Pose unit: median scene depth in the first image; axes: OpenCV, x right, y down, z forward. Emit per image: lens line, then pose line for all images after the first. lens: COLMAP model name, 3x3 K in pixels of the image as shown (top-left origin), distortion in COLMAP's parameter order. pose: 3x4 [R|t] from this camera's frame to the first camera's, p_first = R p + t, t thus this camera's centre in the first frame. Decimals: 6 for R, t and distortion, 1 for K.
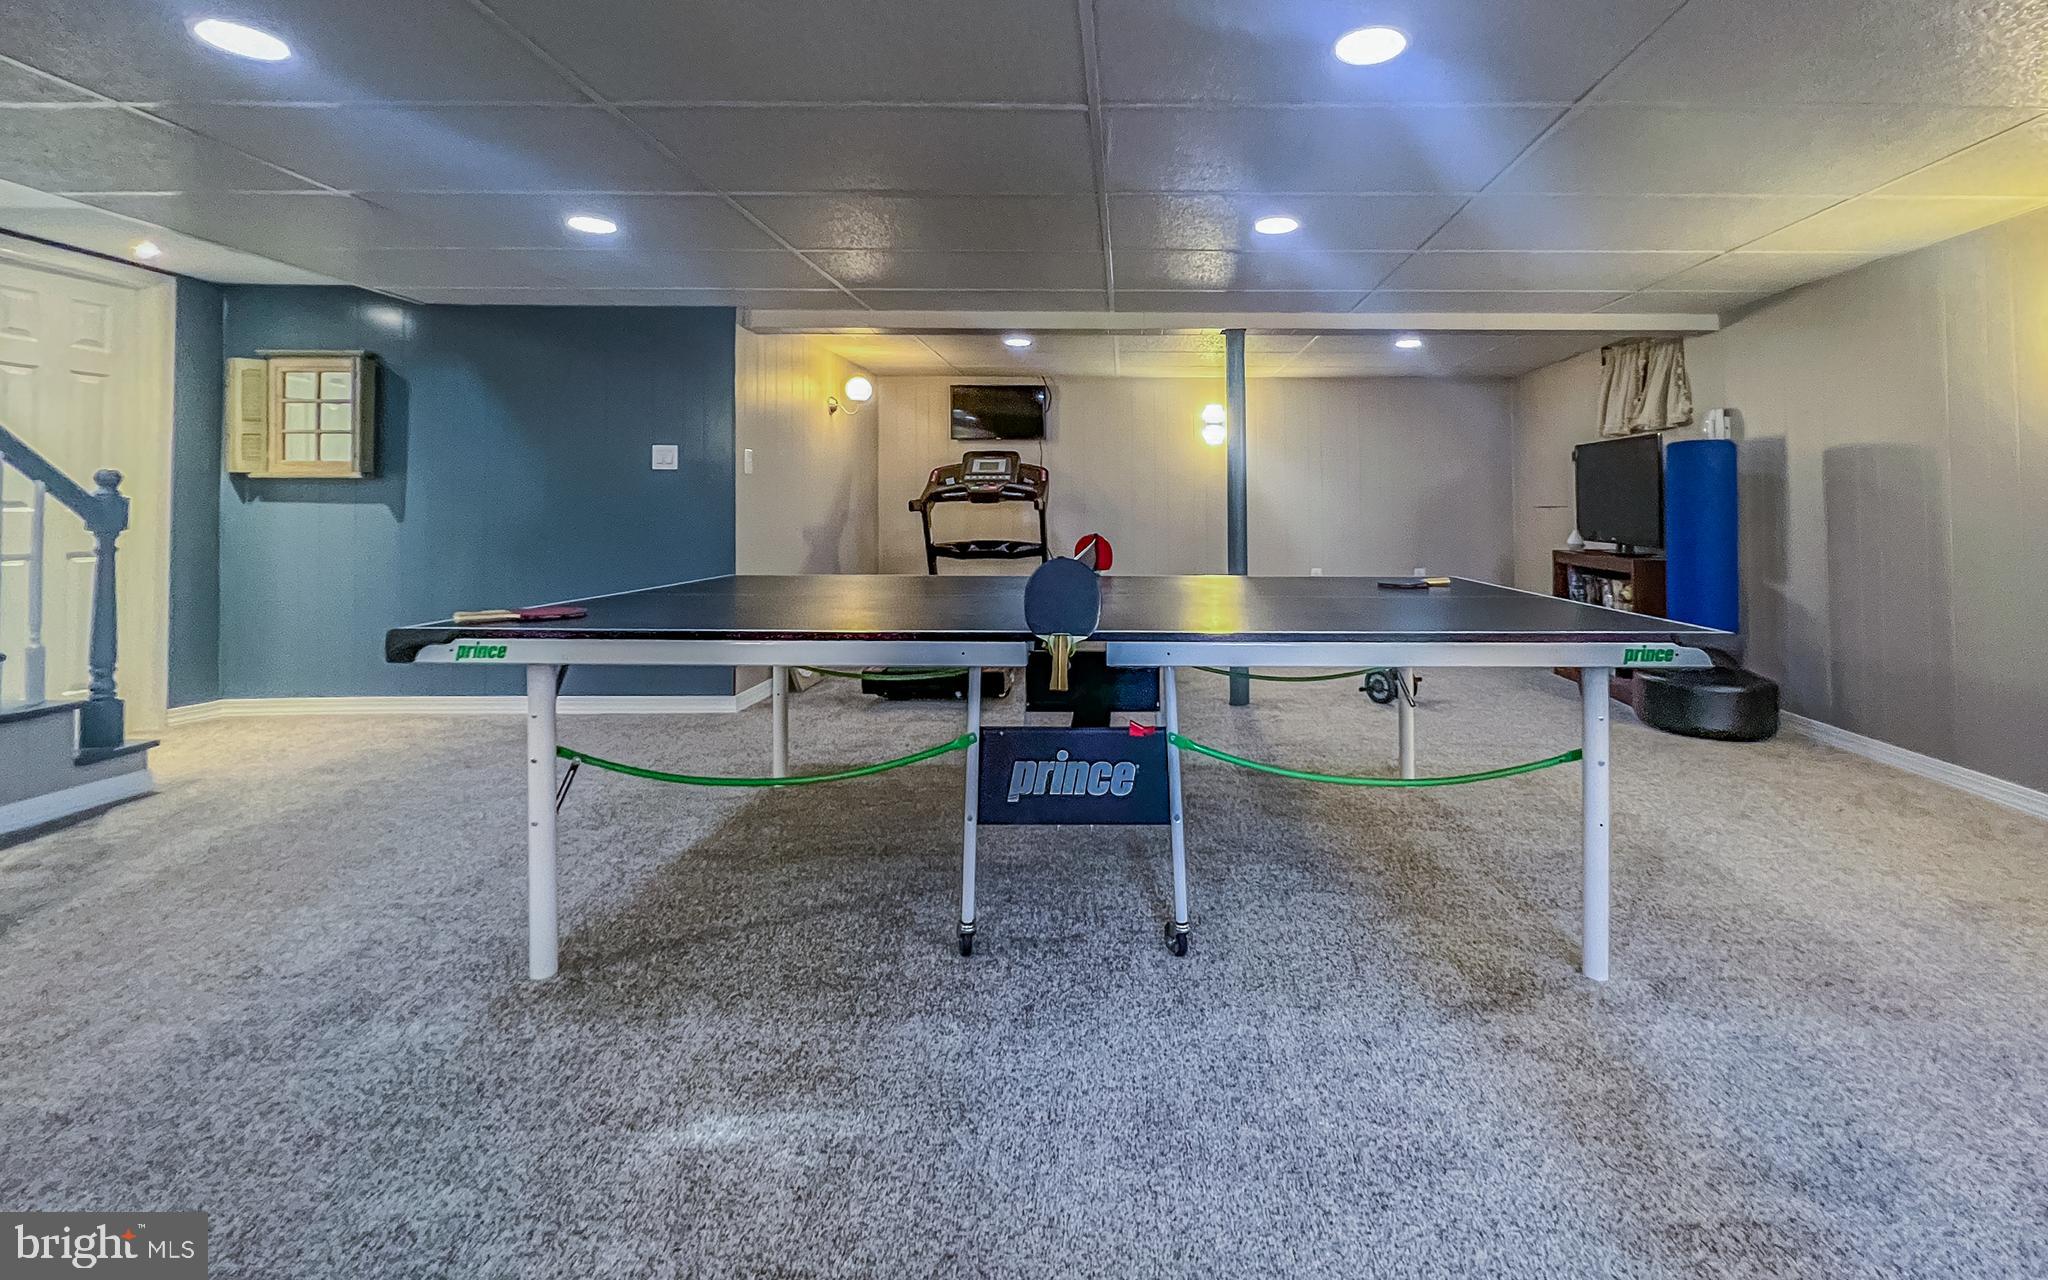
lens RADIAL K [[866.3, 0, 1099.5], [0, 866.3, 491.0], [0, 0, 1]] dist [-0.009321, 0.000142]
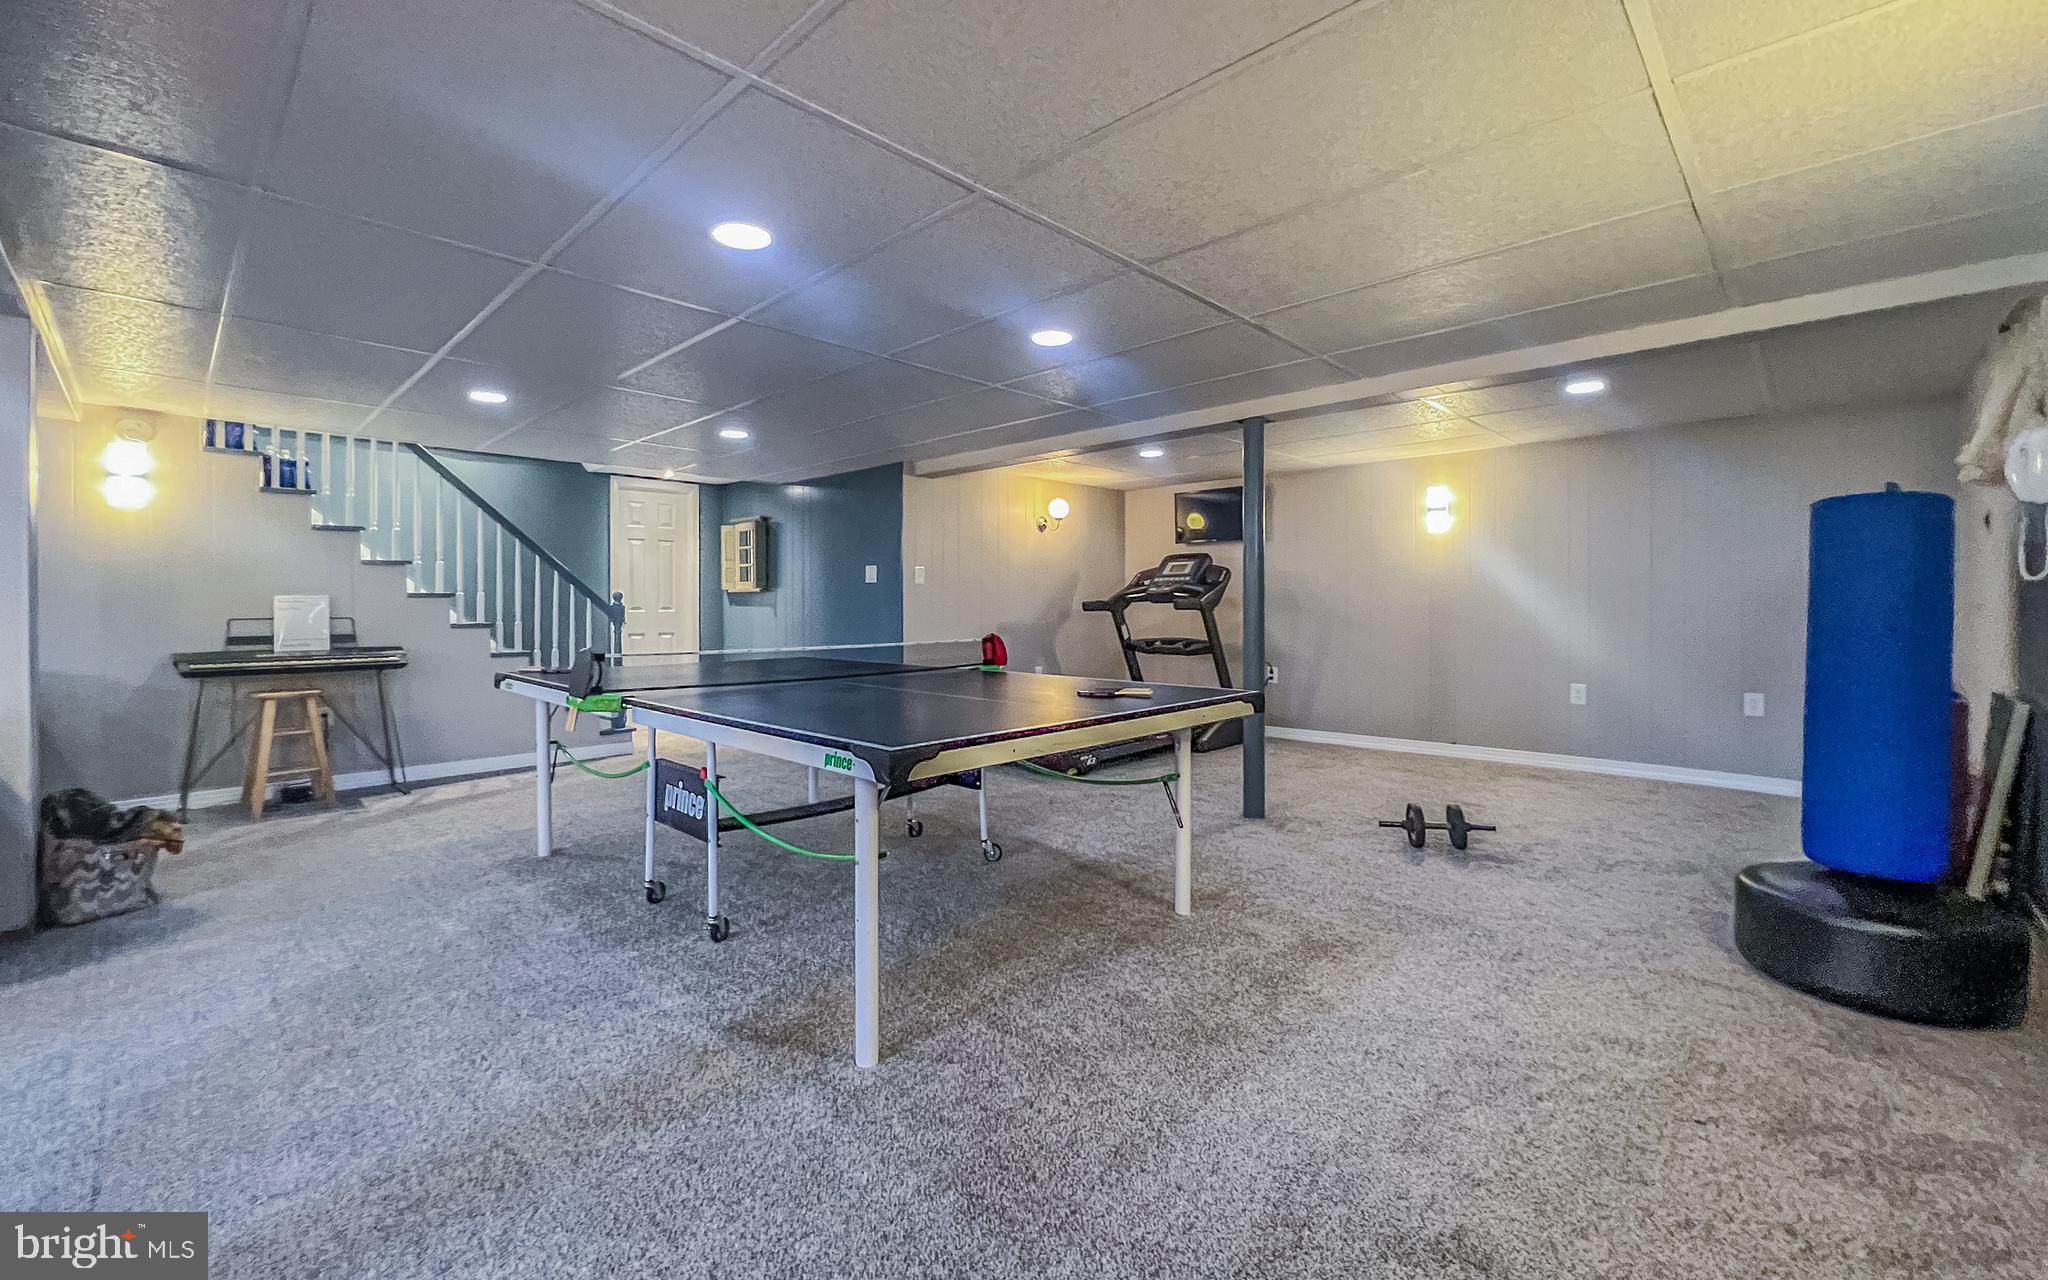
lens RADIAL K [[837.9, 0, 1018.4], [0, 837.9, 594.3], [0, 0, 1]] dist [-0.000813, -0.000021]
pose [[0.712944, -0.011091, -0.701133, 0.490260], [0.018793, 0.999818, 0.003294, -0.004222], [0.700969, -0.015525, 0.713023, 0.138876]]
